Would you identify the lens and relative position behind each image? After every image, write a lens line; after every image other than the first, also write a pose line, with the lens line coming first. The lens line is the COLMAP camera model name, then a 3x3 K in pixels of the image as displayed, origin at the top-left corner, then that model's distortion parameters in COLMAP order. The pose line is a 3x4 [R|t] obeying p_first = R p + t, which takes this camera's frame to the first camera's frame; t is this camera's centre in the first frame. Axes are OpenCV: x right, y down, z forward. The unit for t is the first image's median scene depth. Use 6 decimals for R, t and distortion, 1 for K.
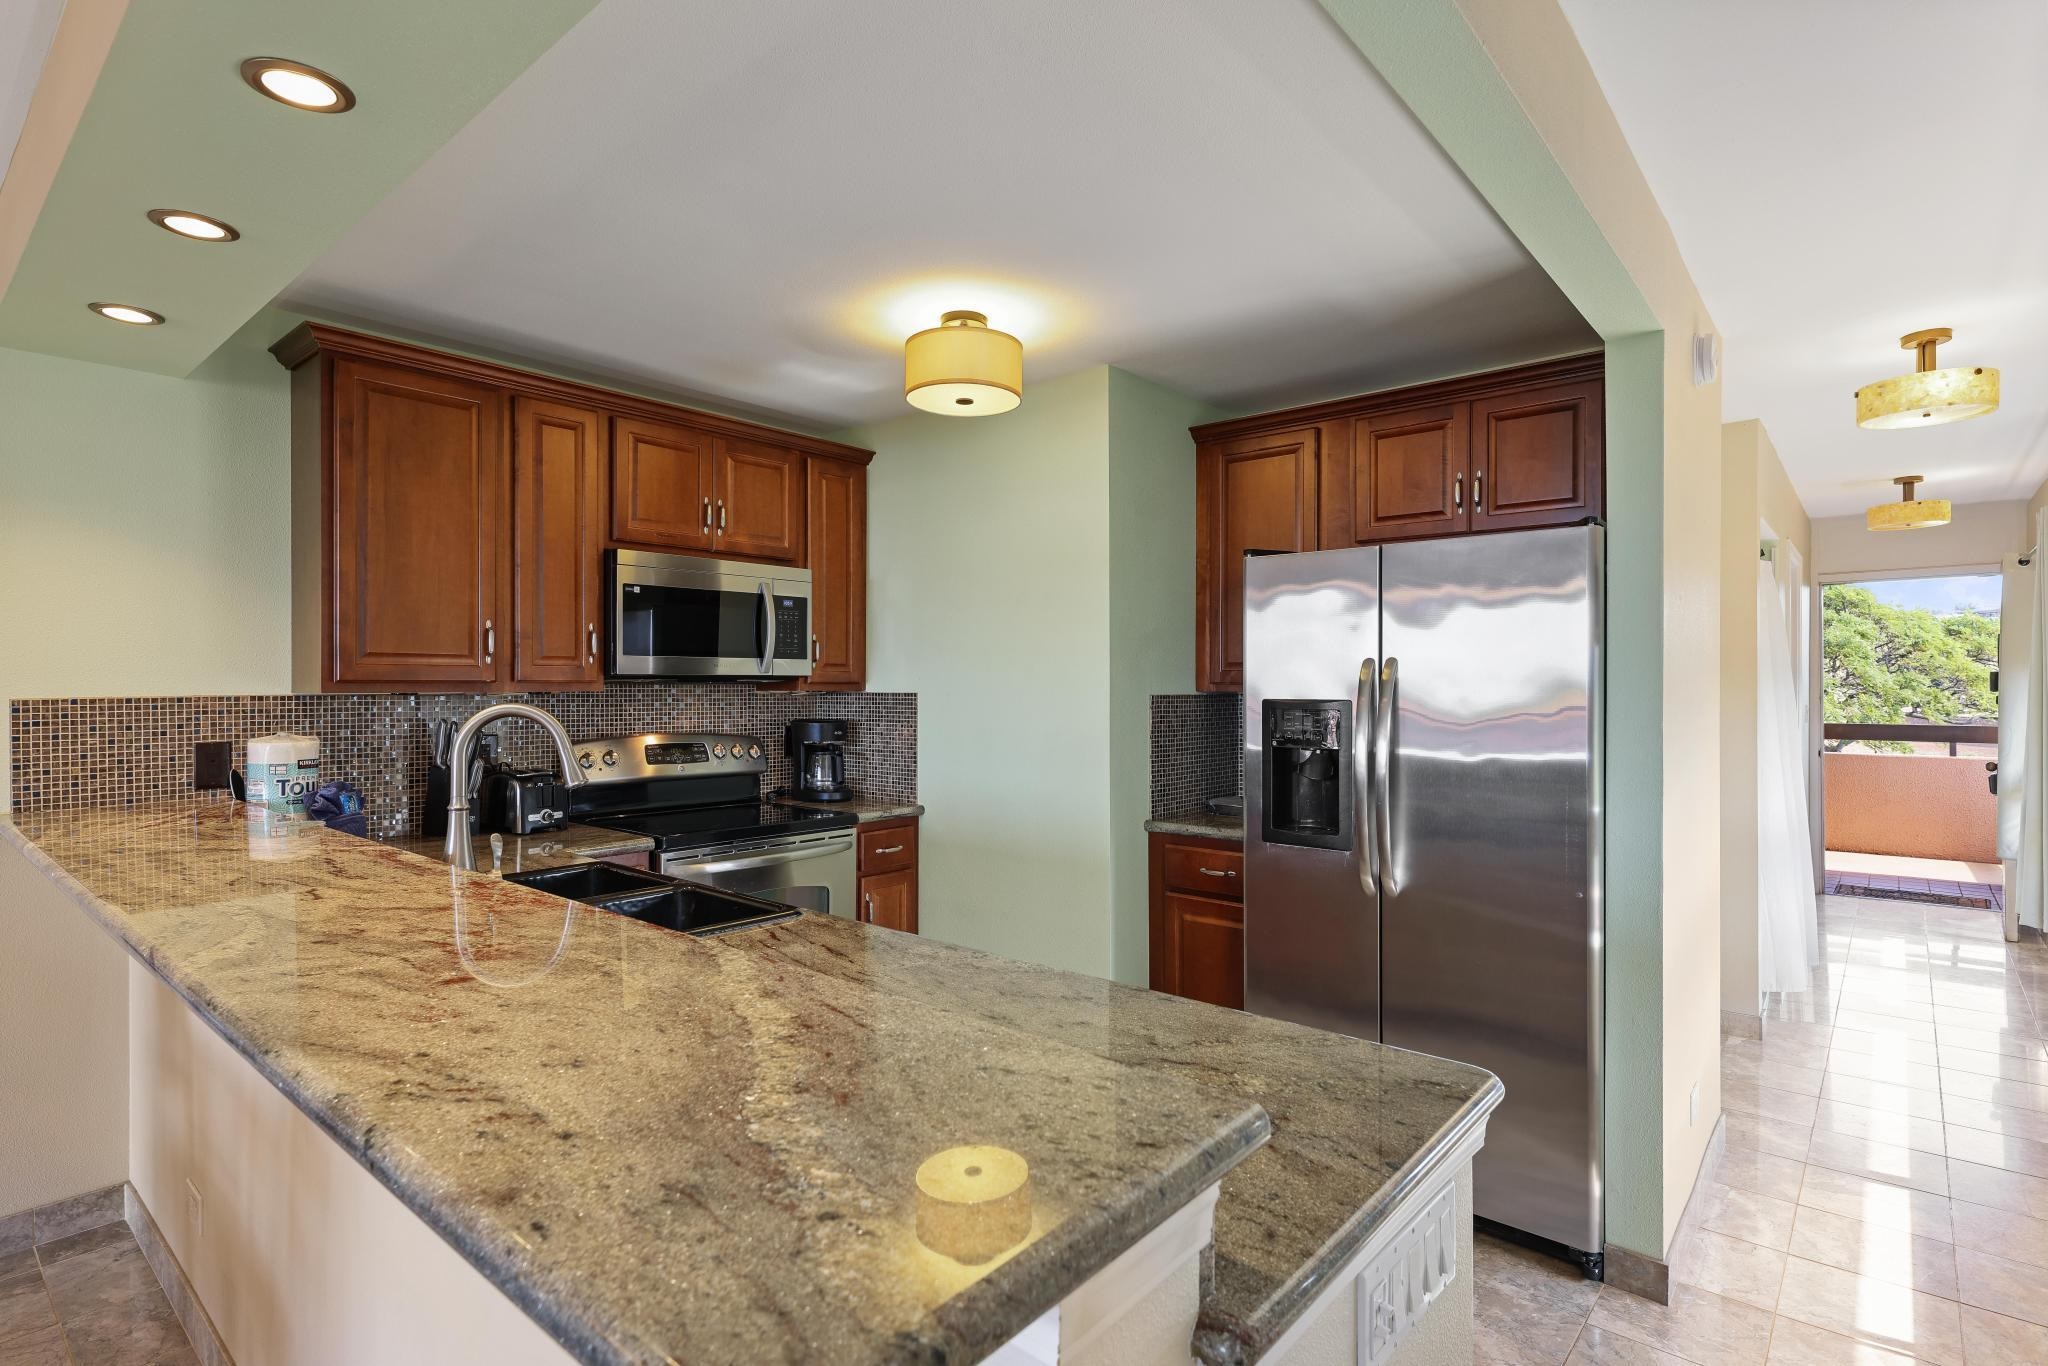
lens RADIAL K [[1000.2, 0, 1036.7], [0, 1000.2, 676.6], [0, 0, 1]] dist [-0.008887, 0.000352]
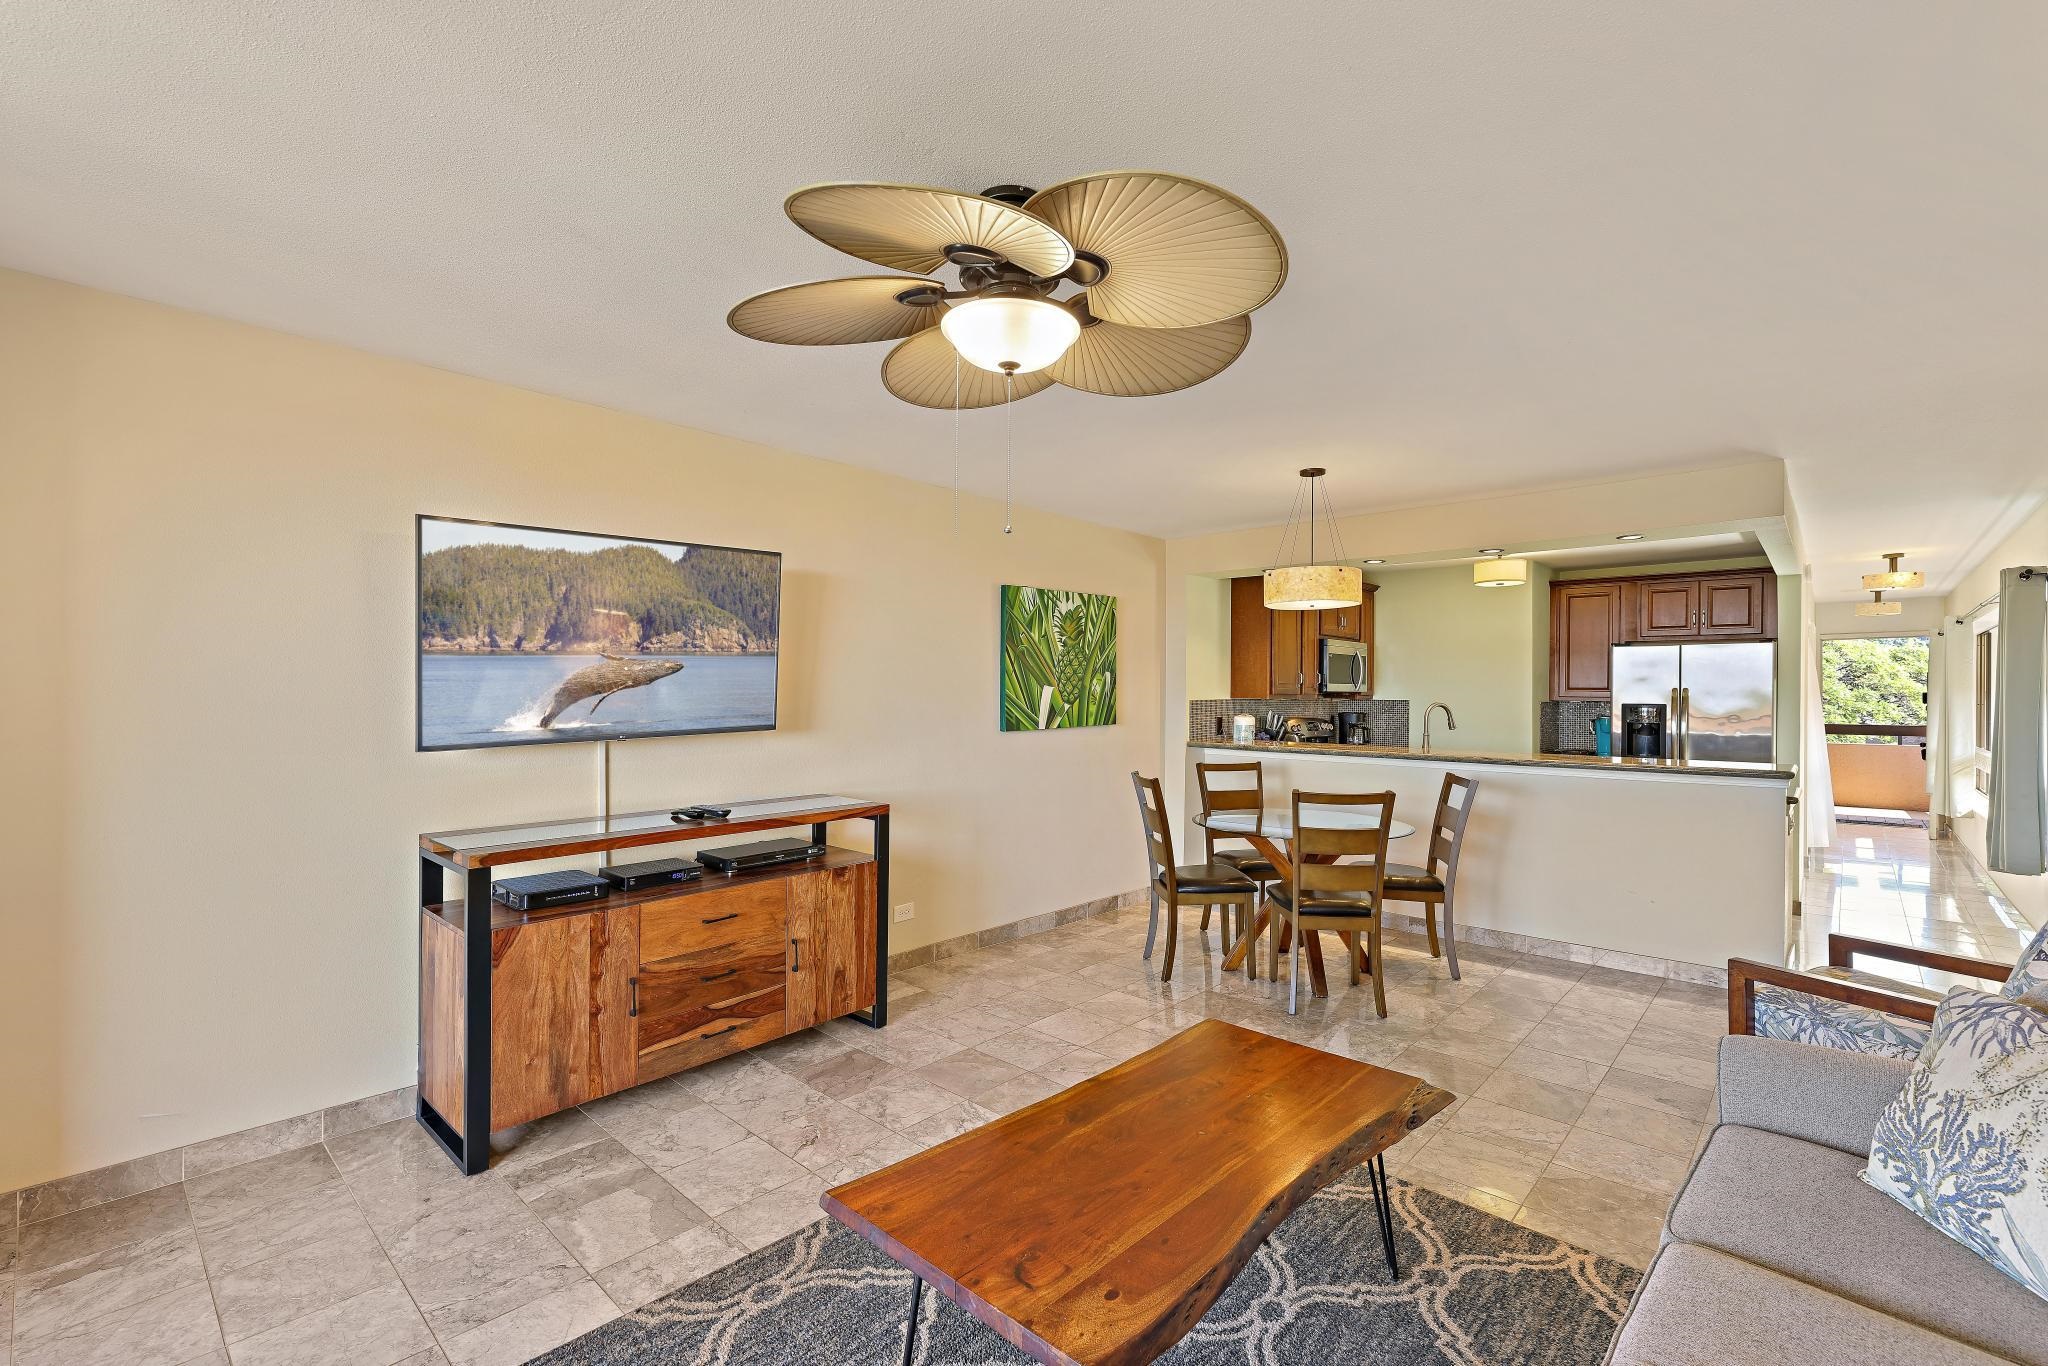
lens RADIAL K [[888.7, 0, 1027.1], [0, 888.7, 686.9], [0, 0, 1]] dist [0.002274, 0.000527]
pose [[0.998767, 0.008859, -0.048837, -1.059046], [-0.008701, 0.999956, 0.003435, -0.013975], [0.048865, -0.003006, 0.998801, -1.194674]]
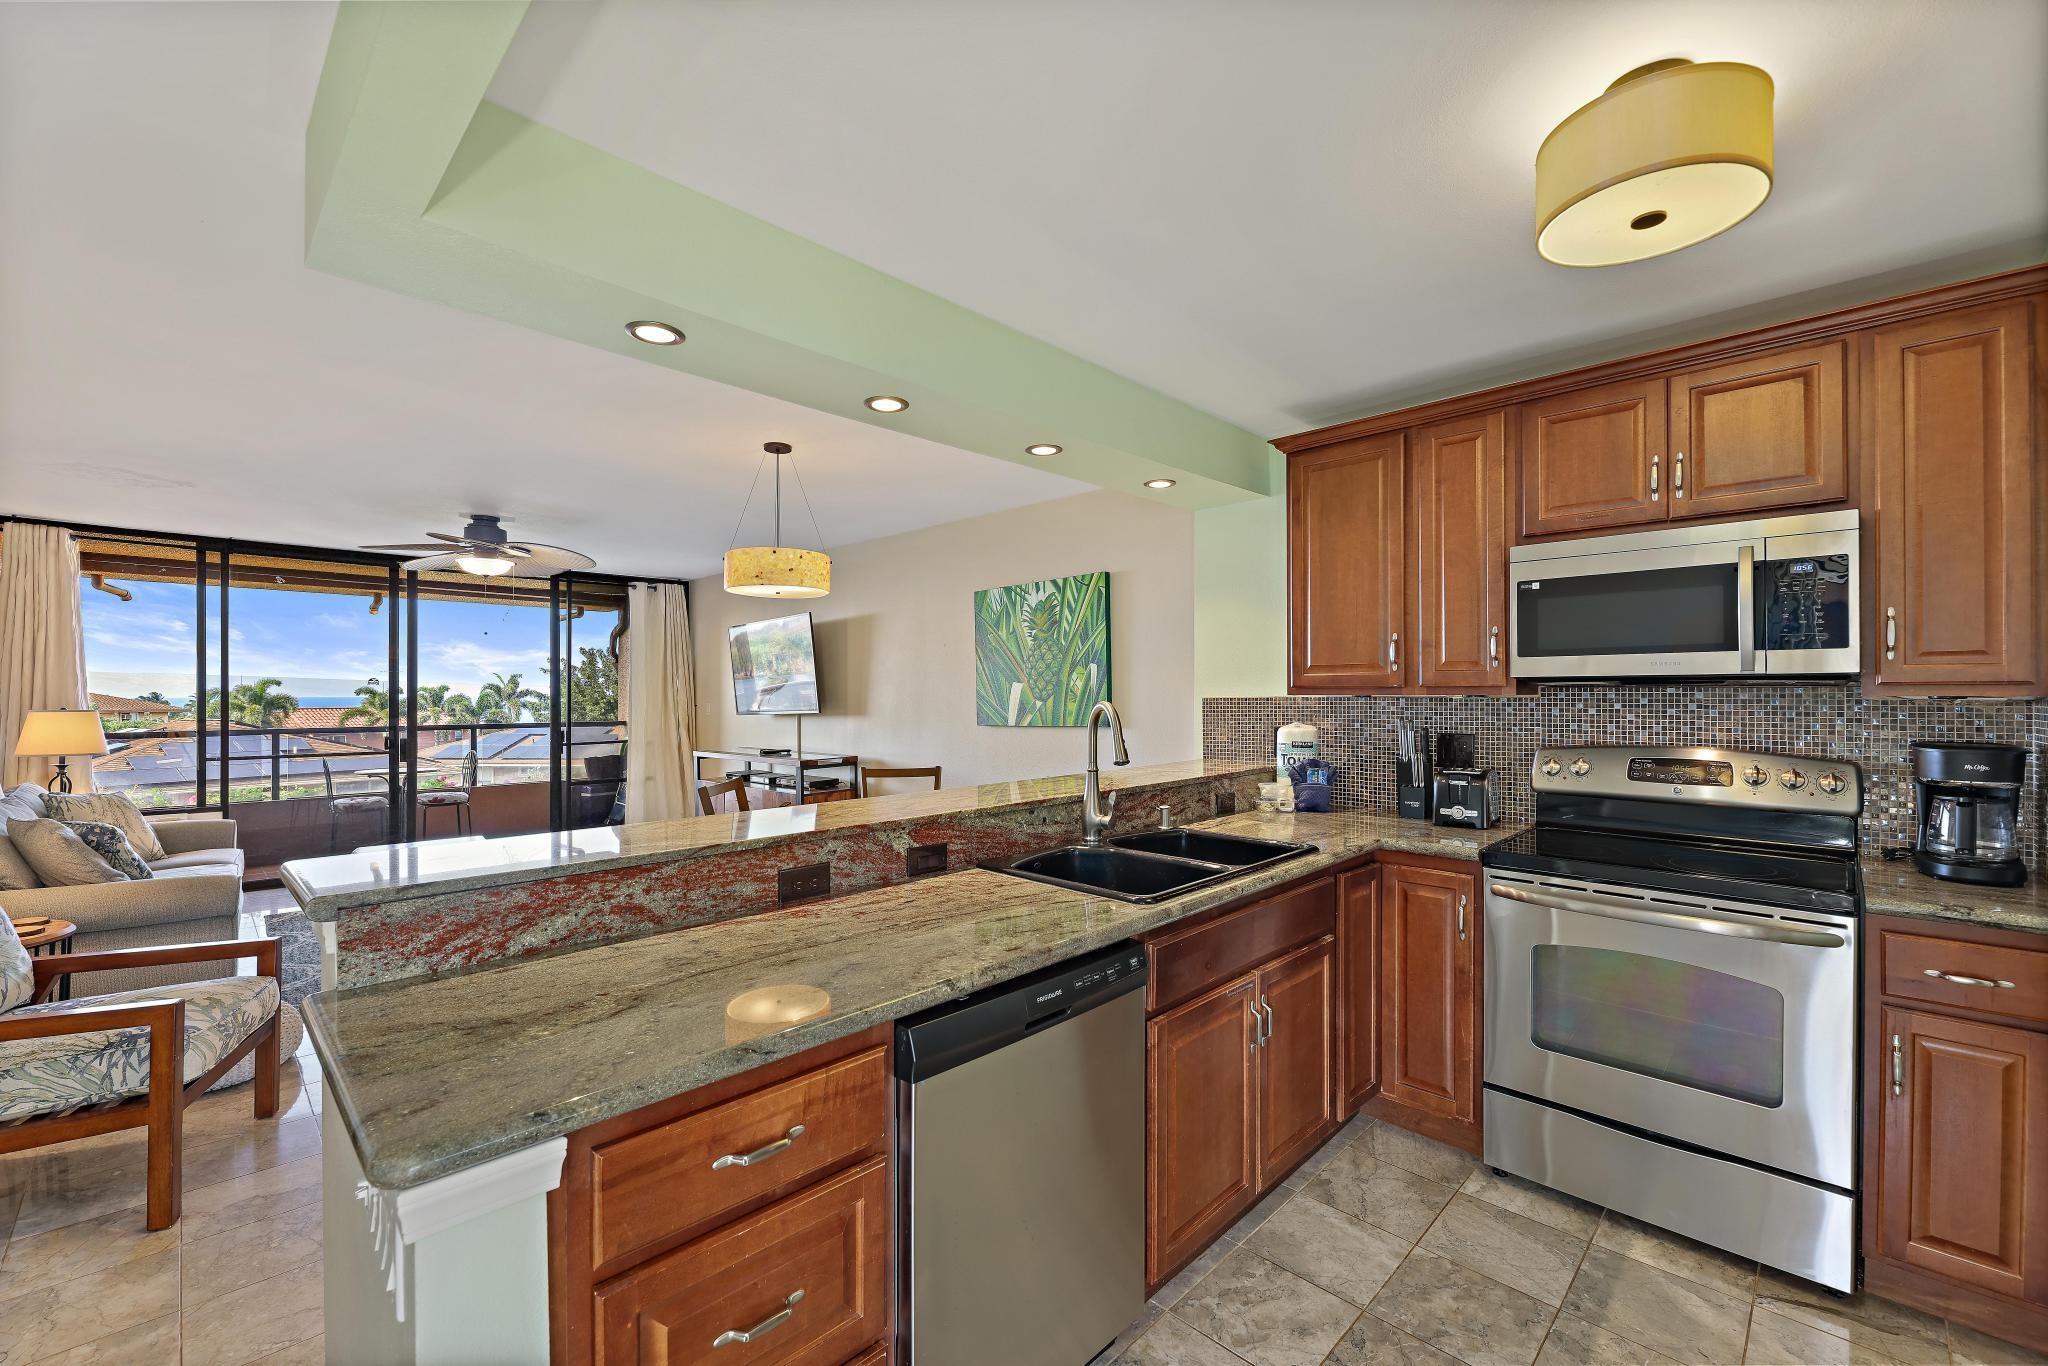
lens RADIAL K [[829.7, 0, 1032.6], [0, 829.7, 690.7], [0, 0, 1]] dist [-0.002232, -0.003354]
pose [[-0.078459, 0.000096, -0.996917, 0.423397], [0.011631, 0.999932, -0.000819, 0.005997], [0.996849, -0.011659, -0.078455, 0.614347]]
